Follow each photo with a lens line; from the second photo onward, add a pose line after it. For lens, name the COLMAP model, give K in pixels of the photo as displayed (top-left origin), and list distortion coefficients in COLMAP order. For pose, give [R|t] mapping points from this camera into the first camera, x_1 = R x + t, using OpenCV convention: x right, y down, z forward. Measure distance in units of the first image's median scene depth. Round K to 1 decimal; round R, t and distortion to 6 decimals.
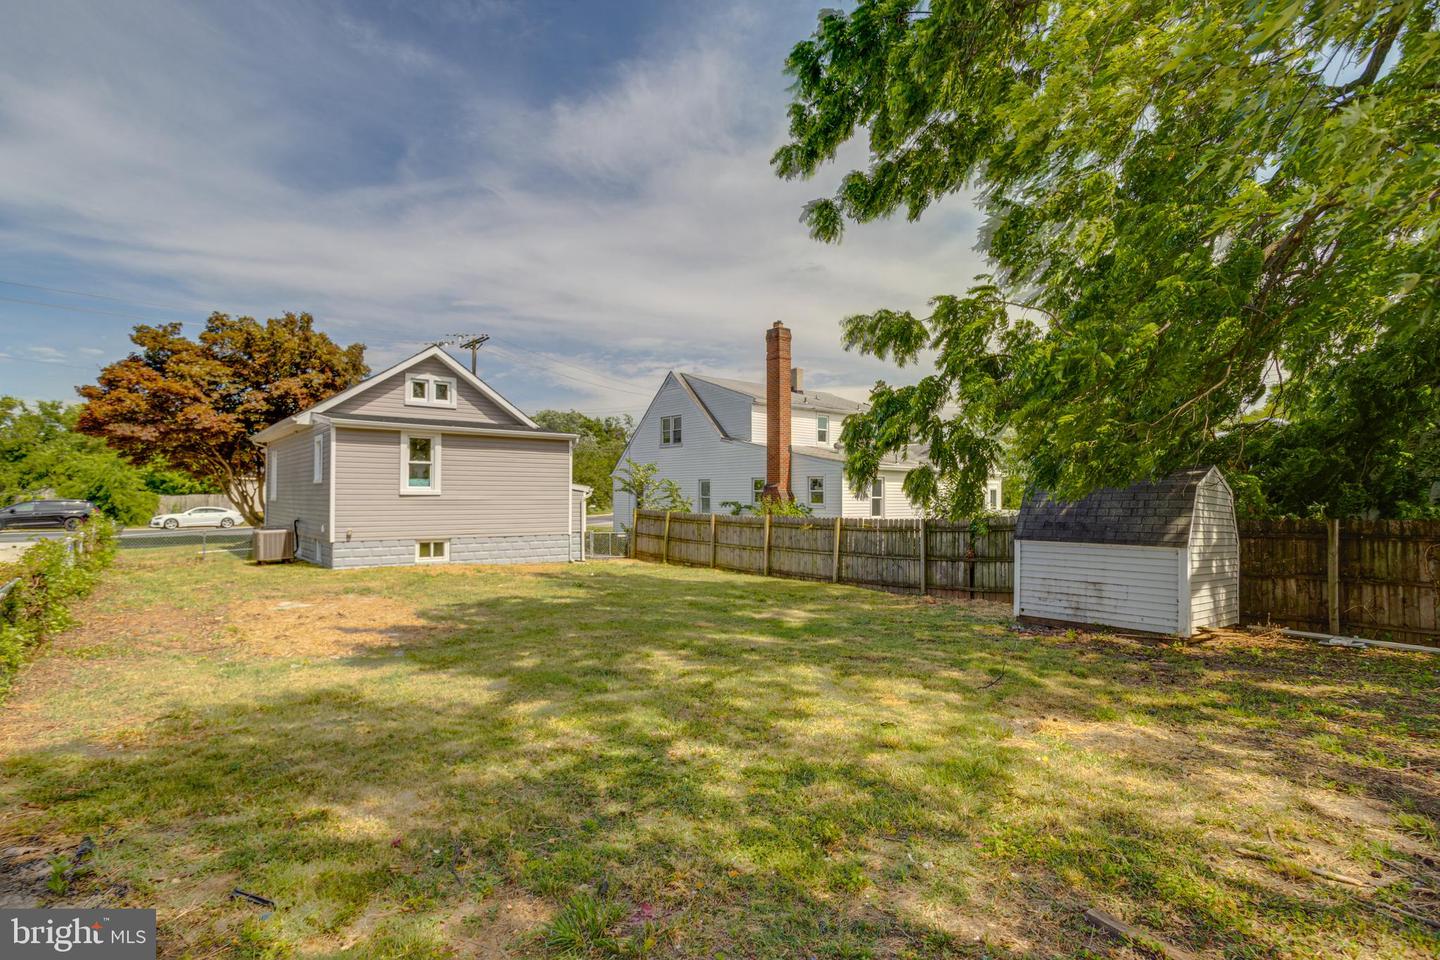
lens RADIAL K [[710.8, 0, 720.0], [0, 710.8, 480.0], [0, 0, 1]] dist [-0.001317, 0.000899]
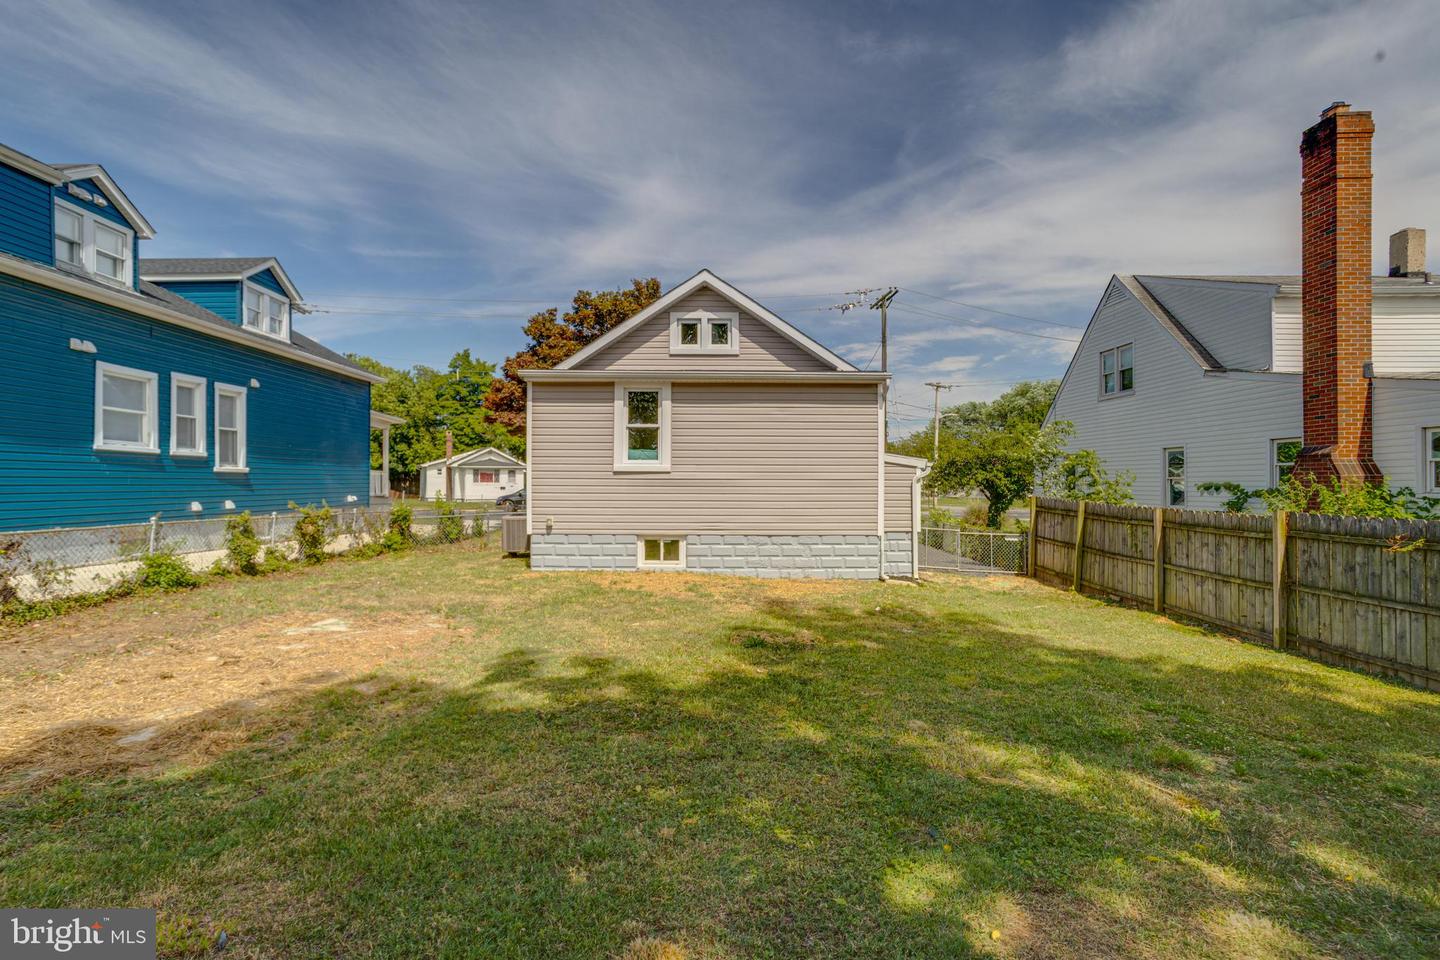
lens RADIAL K [[716.1, 0, 752.1], [0, 716.1, 468.7], [0, 0, 1]] dist [0.037805, 0.001467]
pose [[0.791309, -0.015120, -0.611230, 0.073932], [0.013950, 0.999880, -0.006674, 0.018163], [0.611258, -0.003245, 0.791425, 0.378867]]
